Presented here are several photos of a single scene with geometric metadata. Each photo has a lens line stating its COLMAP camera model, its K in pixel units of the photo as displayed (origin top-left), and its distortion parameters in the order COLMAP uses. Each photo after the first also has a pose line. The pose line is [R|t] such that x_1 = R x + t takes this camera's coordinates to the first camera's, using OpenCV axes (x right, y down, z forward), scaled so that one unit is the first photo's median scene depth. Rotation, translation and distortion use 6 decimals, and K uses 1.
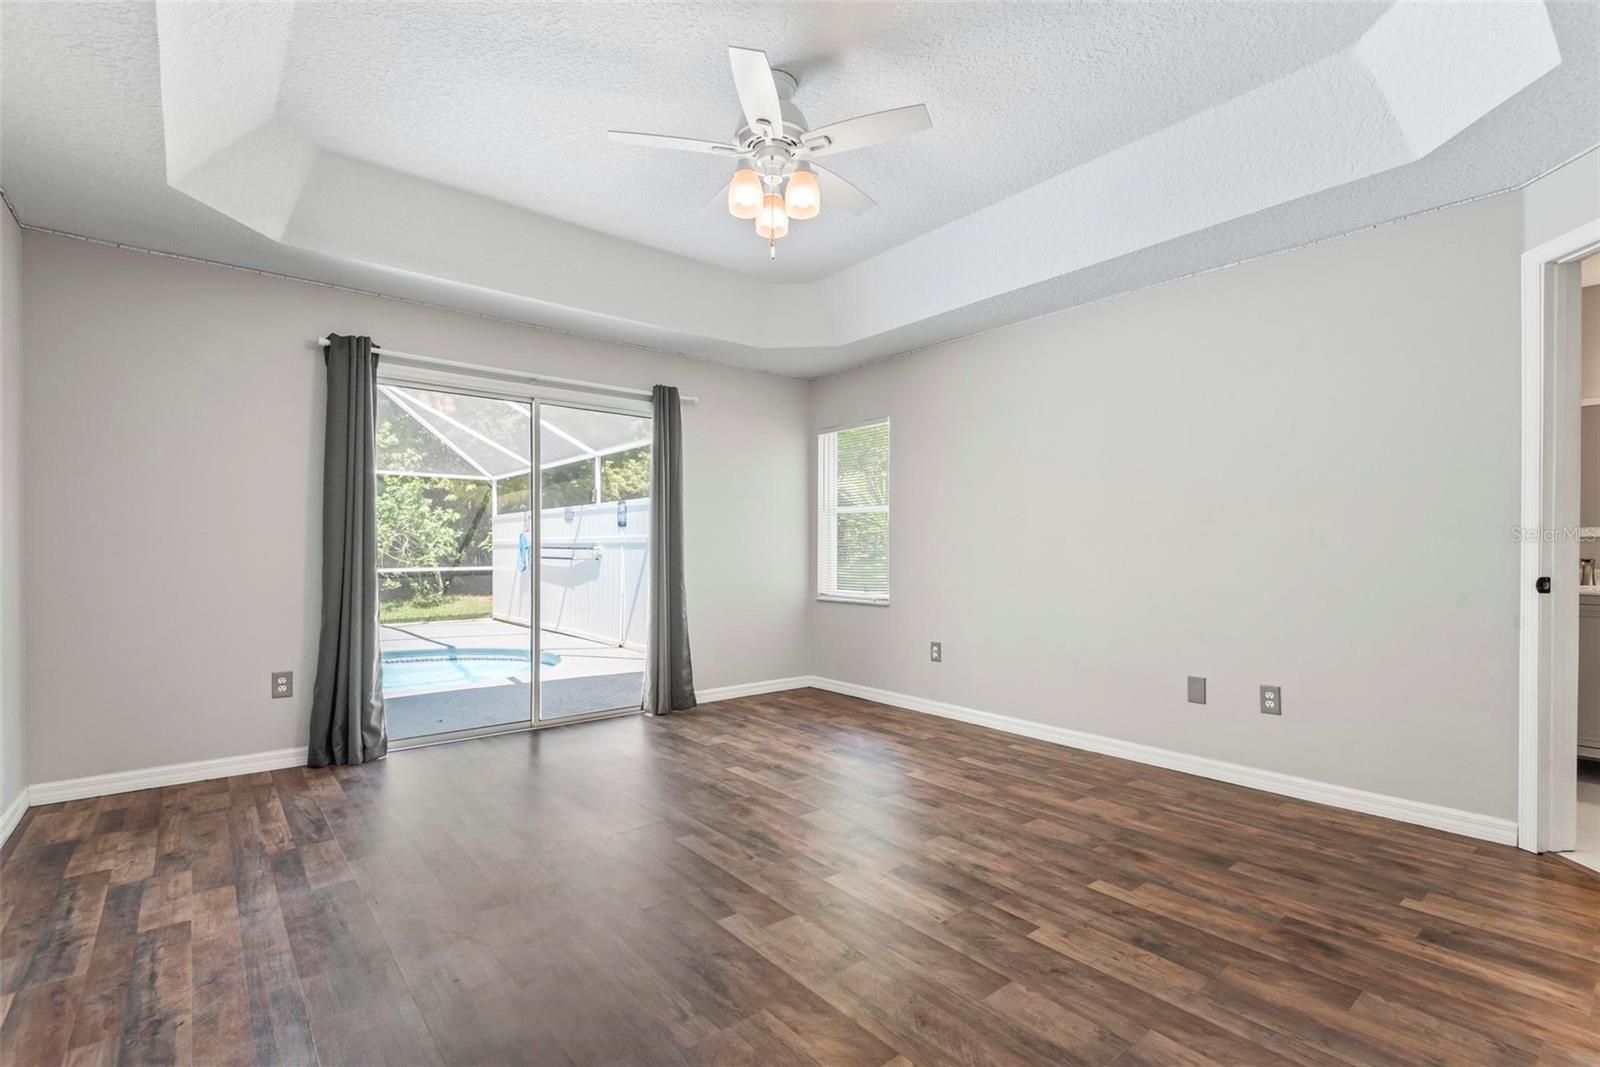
lens RADIAL K [[719.8, 0, 799.5], [0, 719.8, 563.2], [0, 0, 1]] dist [-0.001285, -0.000250]
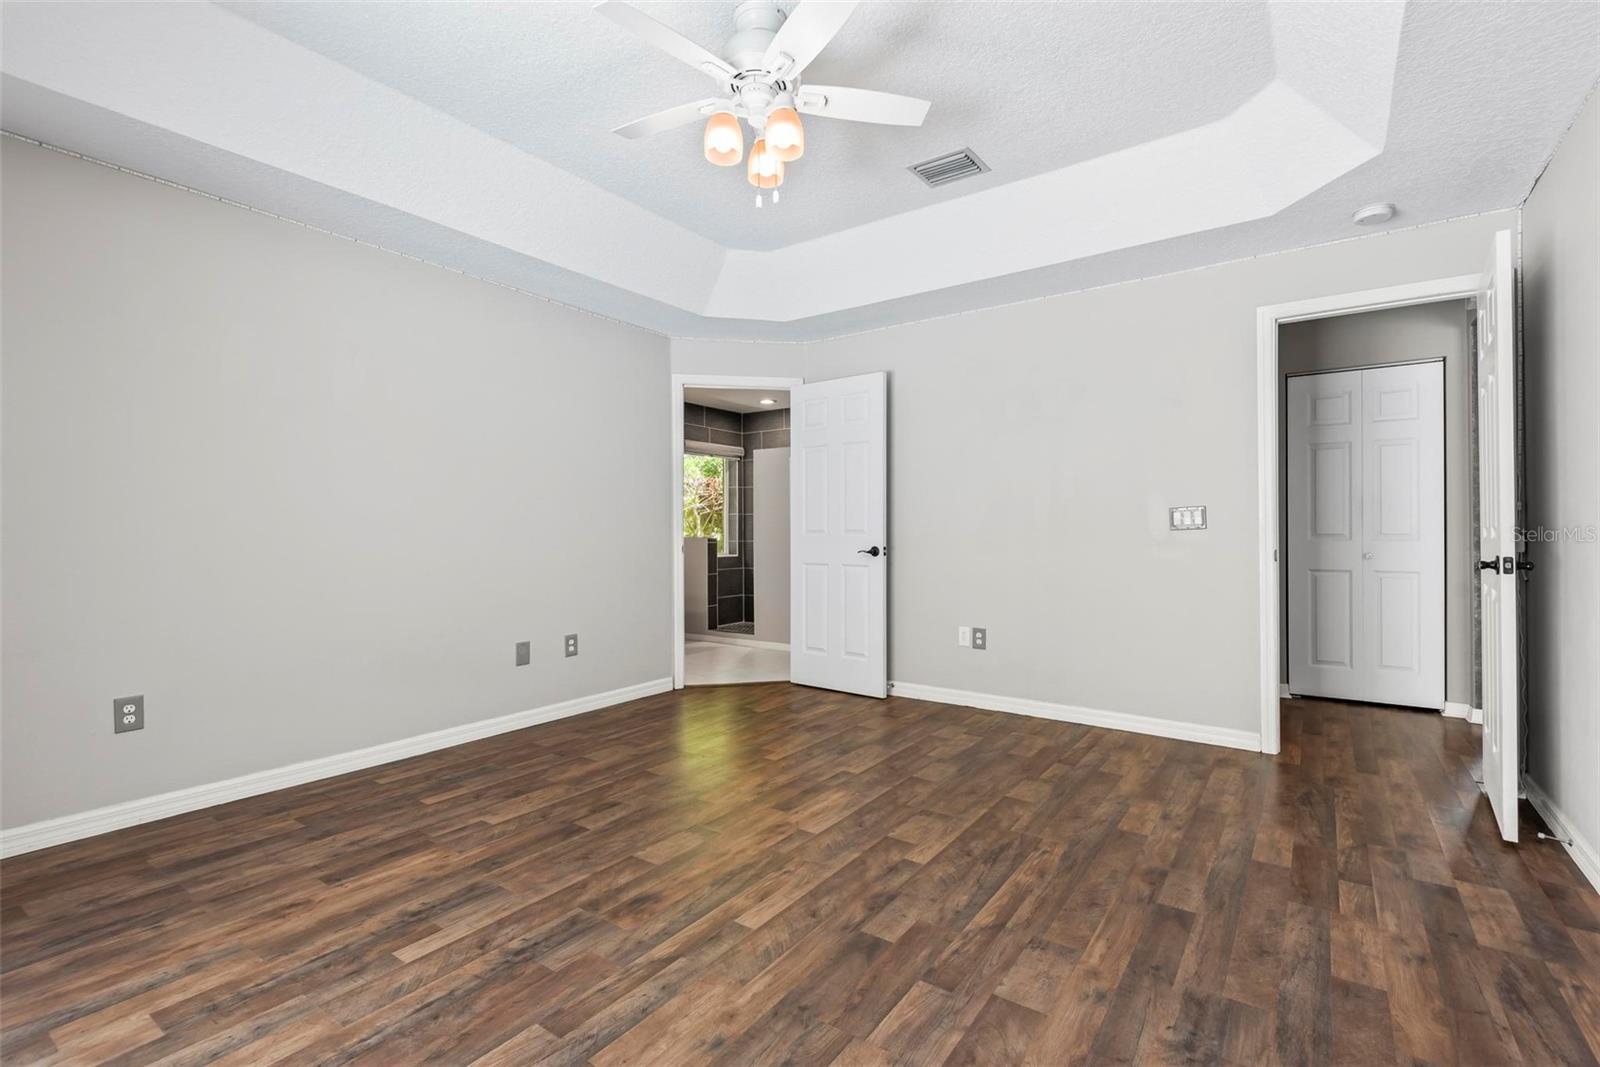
lens RADIAL K [[728.5, 0, 803.0], [0, 728.5, 534.3], [0, 0, 1]] dist [0.032985, -0.020870]
pose [[-0.264115, -0.003992, 0.964483, -0.889303], [0.022239, 0.999700, 0.010228, -0.019685], [-0.964235, 0.024150, -0.263947, 1.131125]]
